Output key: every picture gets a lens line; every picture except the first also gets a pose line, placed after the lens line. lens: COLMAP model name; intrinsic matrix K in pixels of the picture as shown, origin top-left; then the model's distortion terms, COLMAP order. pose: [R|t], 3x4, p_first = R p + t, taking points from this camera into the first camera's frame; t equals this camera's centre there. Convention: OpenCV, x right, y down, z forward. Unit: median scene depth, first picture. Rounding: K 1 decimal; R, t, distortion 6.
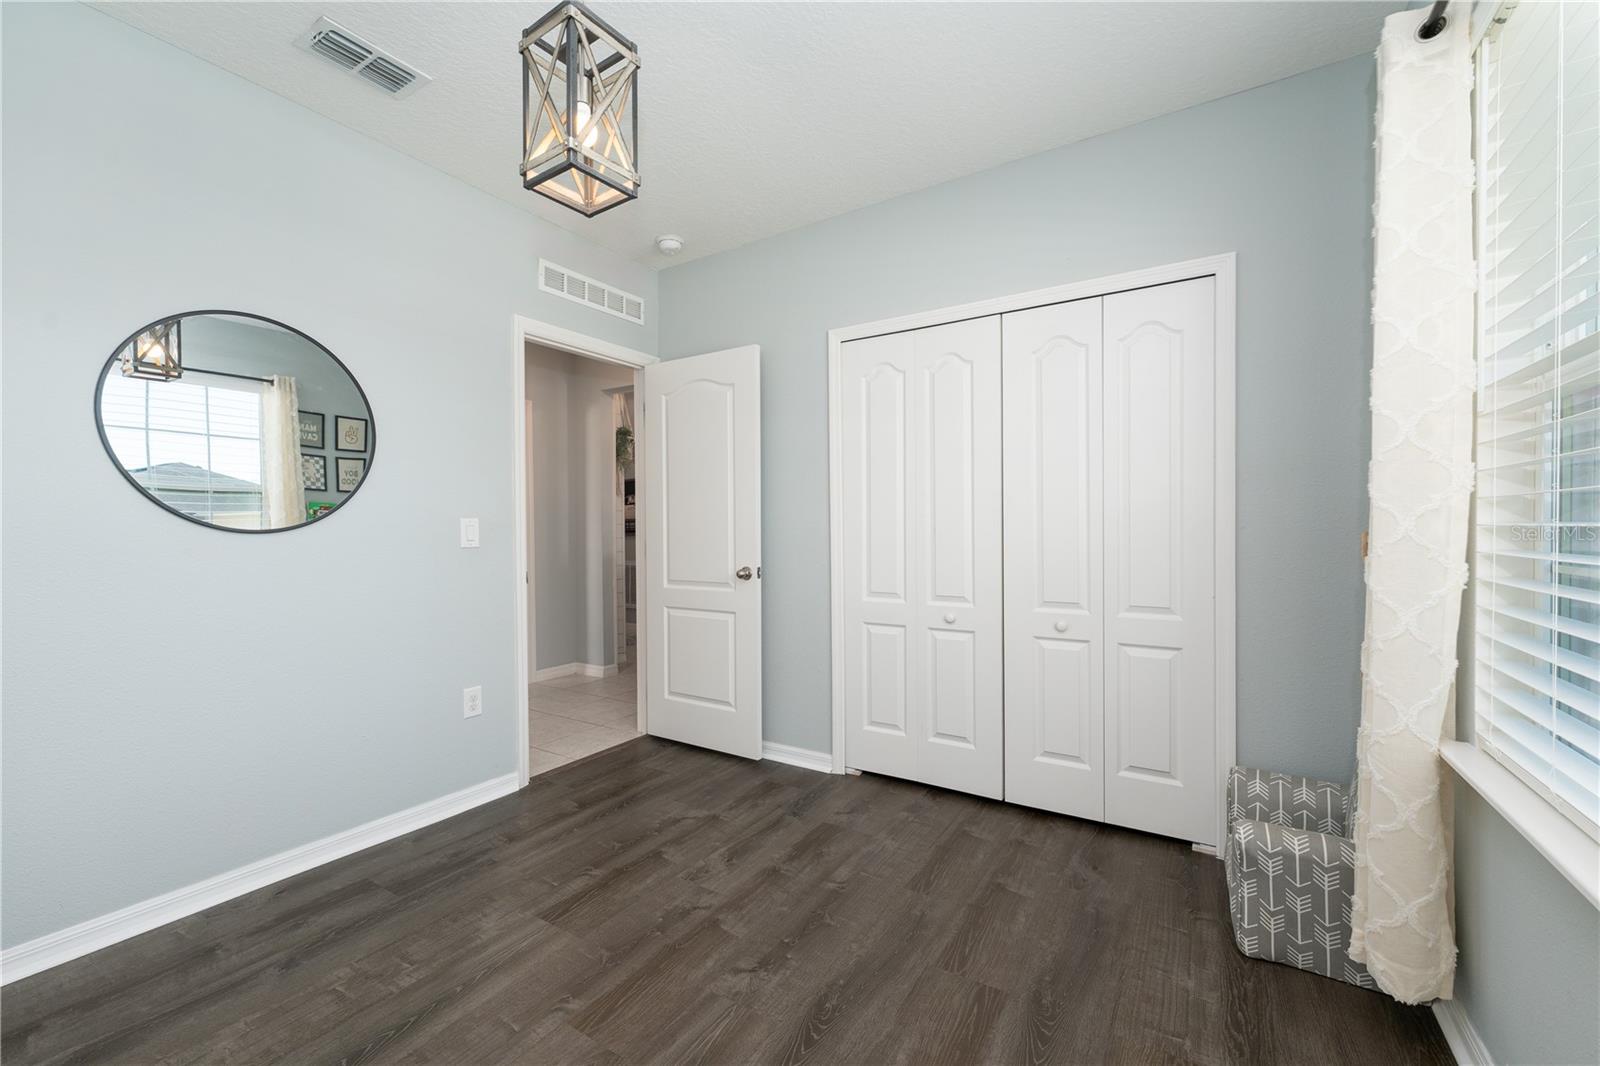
lens RADIAL K [[640.7, 0, 802.4], [0, 640.7, 539.2], [0, 0, 1]] dist [-0.002258, 0.000301]
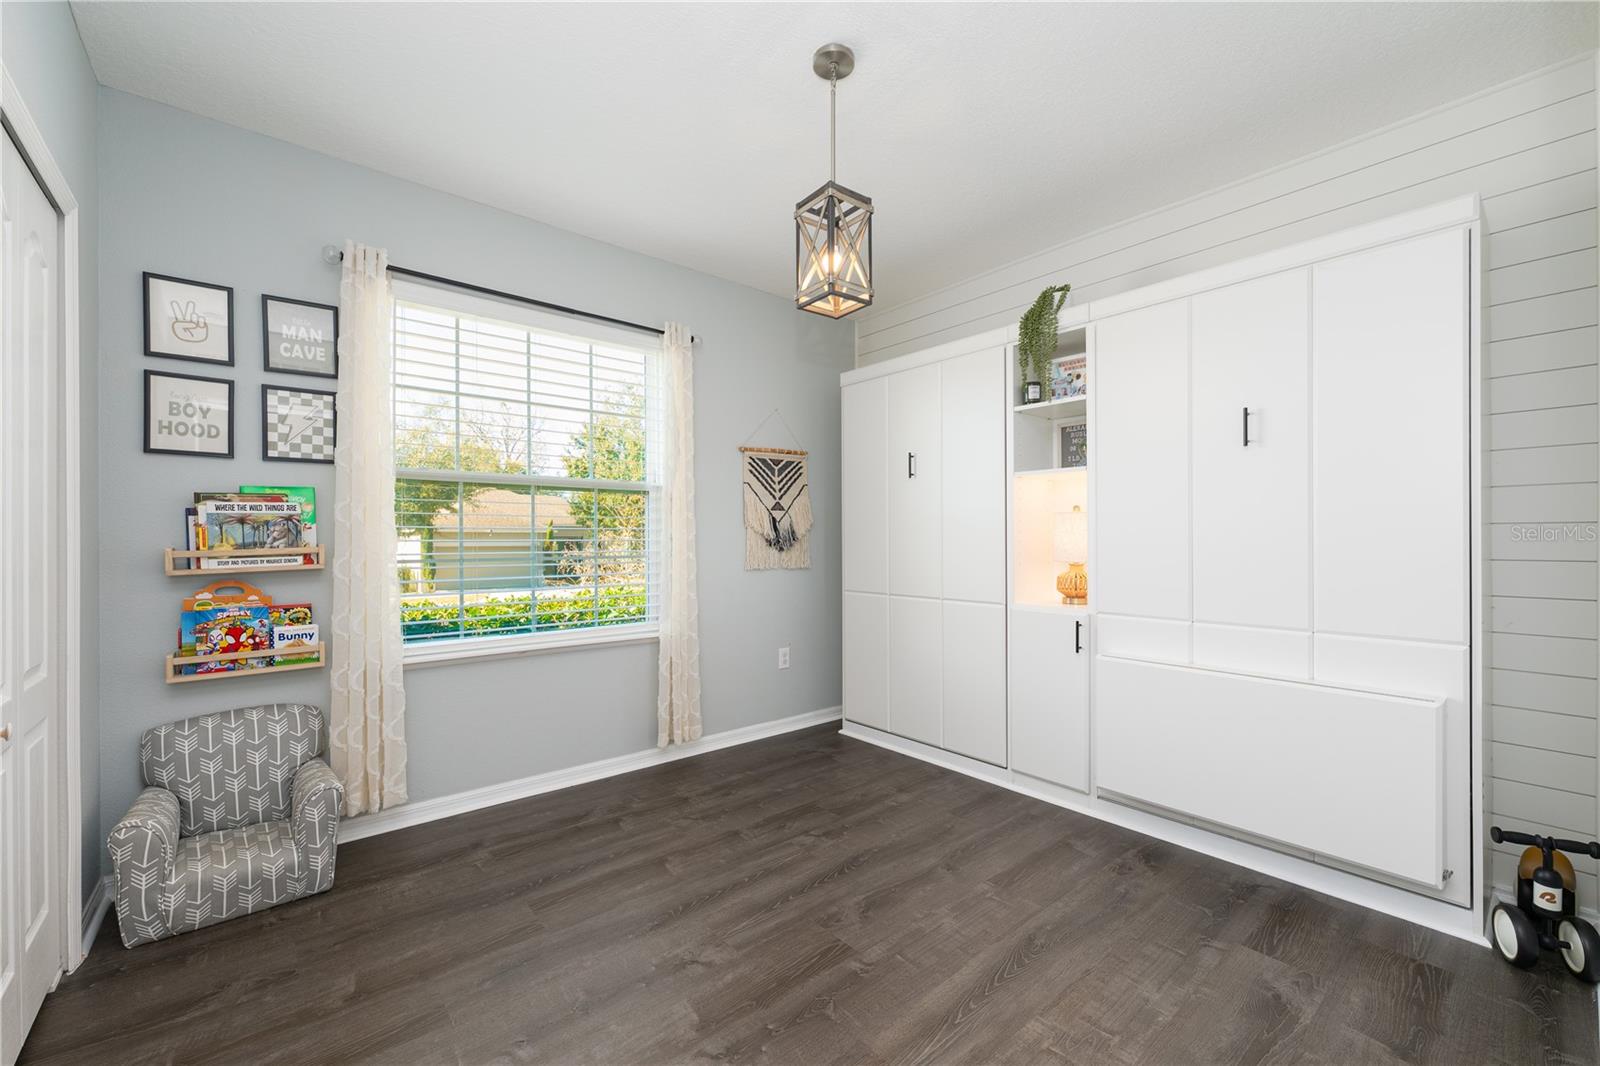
lens RADIAL K [[640.7, 0, 802.4], [0, 640.7, 539.2], [0, 0, 1]] dist [-0.002258, 0.000301]
pose [[-0.953772, 0.006944, 0.300451, -0.568774], [0.012740, 0.999769, 0.017337, -0.036512], [-0.300262, 0.020364, -0.953640, 1.938309]]
